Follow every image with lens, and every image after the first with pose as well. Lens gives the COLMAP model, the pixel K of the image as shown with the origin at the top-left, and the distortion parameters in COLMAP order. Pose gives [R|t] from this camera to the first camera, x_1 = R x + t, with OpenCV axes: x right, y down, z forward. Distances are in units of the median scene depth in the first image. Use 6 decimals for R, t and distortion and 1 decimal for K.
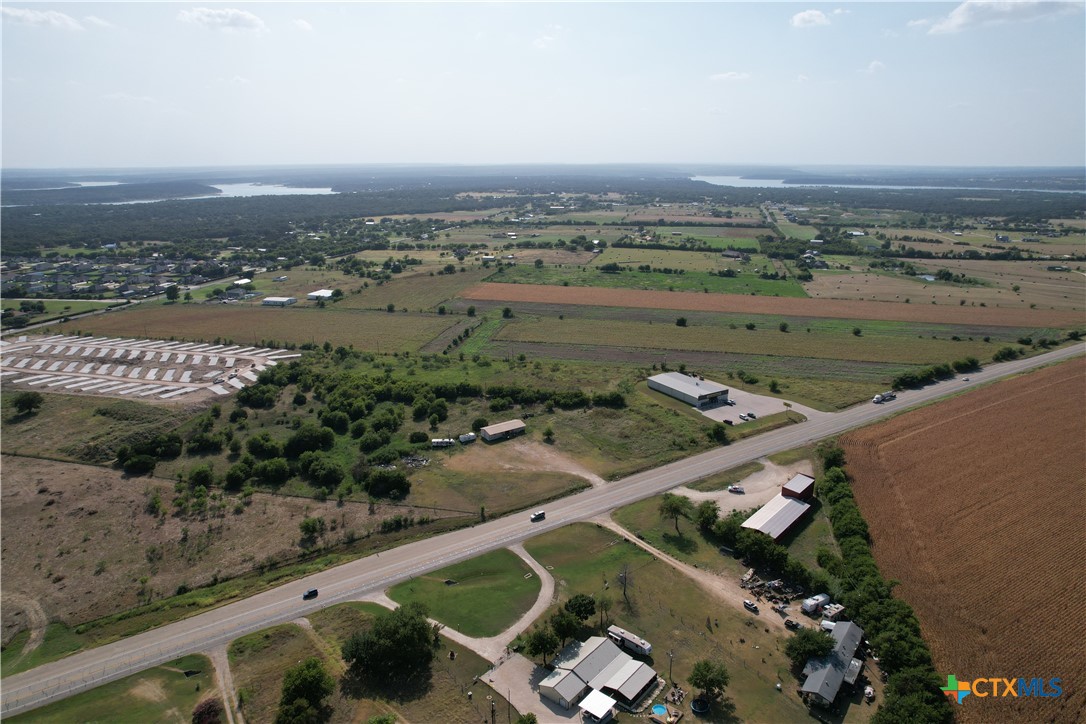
lens RADIAL K [[692.4, 0, 537.5], [0, 692.4, 370.8], [0, 0, 1]] dist [-0.070993, 0.063302]
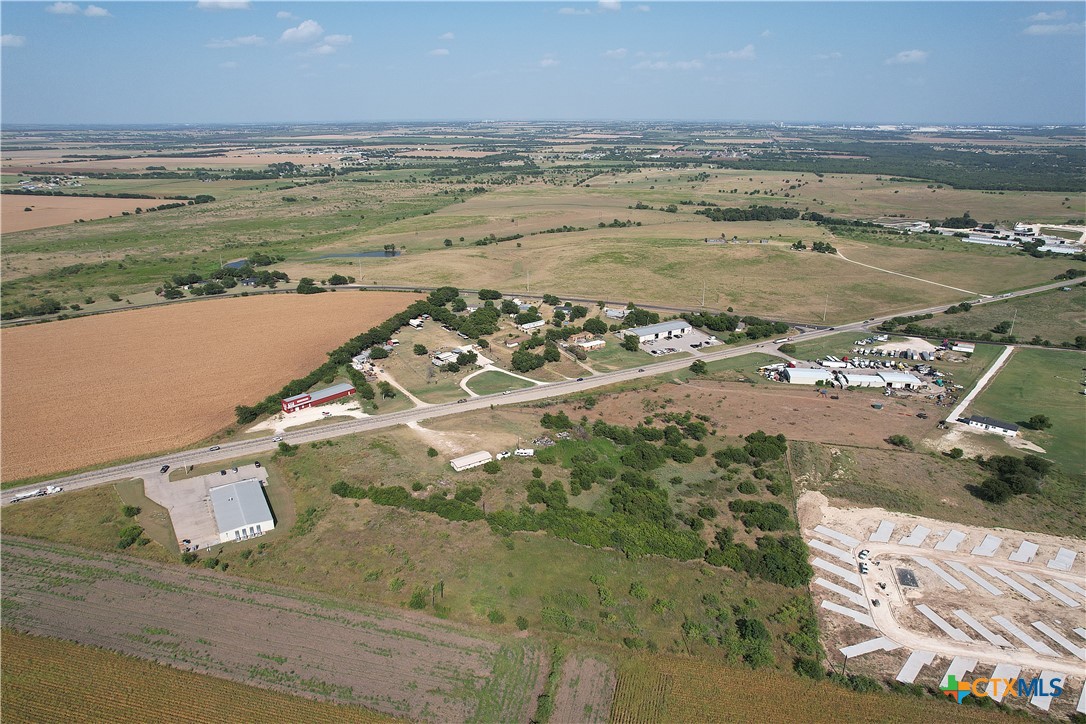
lens RADIAL K [[692.4, 0, 537.5], [0, 692.4, 370.8], [0, 0, 1]] dist [-0.070993, 0.063302]
pose [[-0.999662, -0.003367, 0.025789, -0.152580], [0.013252, 0.787267, 0.616470, -0.582847], [-0.022379, 0.616603, -0.786956, 1.480090]]
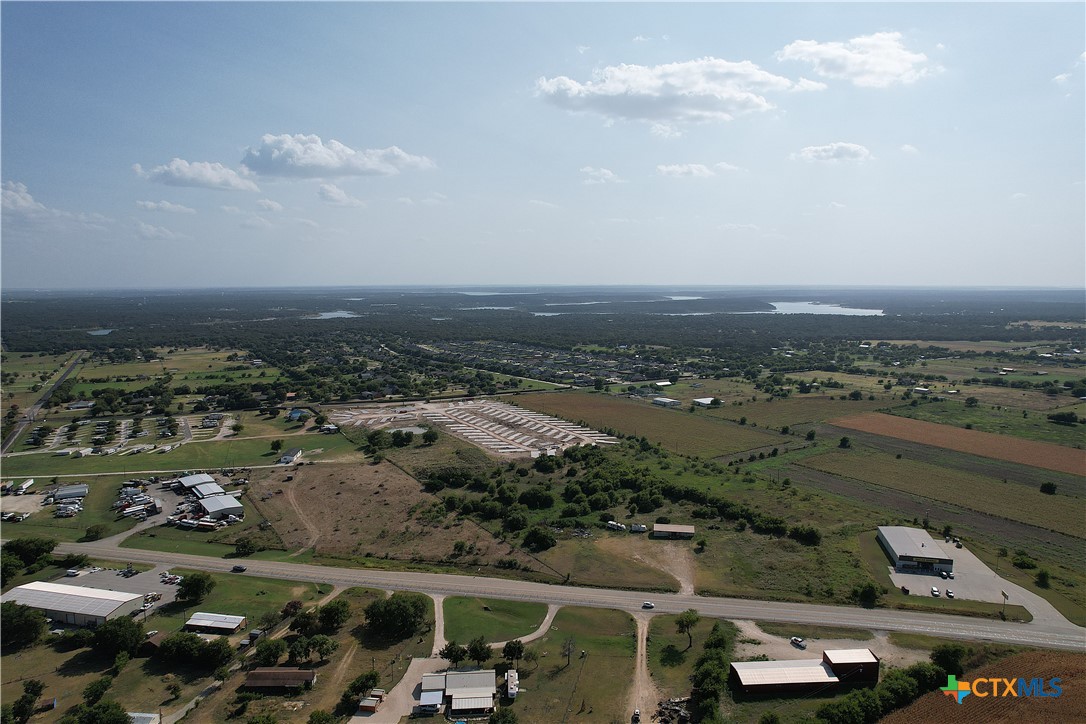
lens RADIAL K [[694.3, 0, 540.8], [0, 694.3, 373.4], [0, 0, 1]] dist [-0.067702, 0.056952]
pose [[0.706753, 0.096658, -0.700826, 0.445992], [-0.210249, 0.974562, -0.077616, -0.021640], [0.675496, 0.202203, 0.709097, 0.043036]]
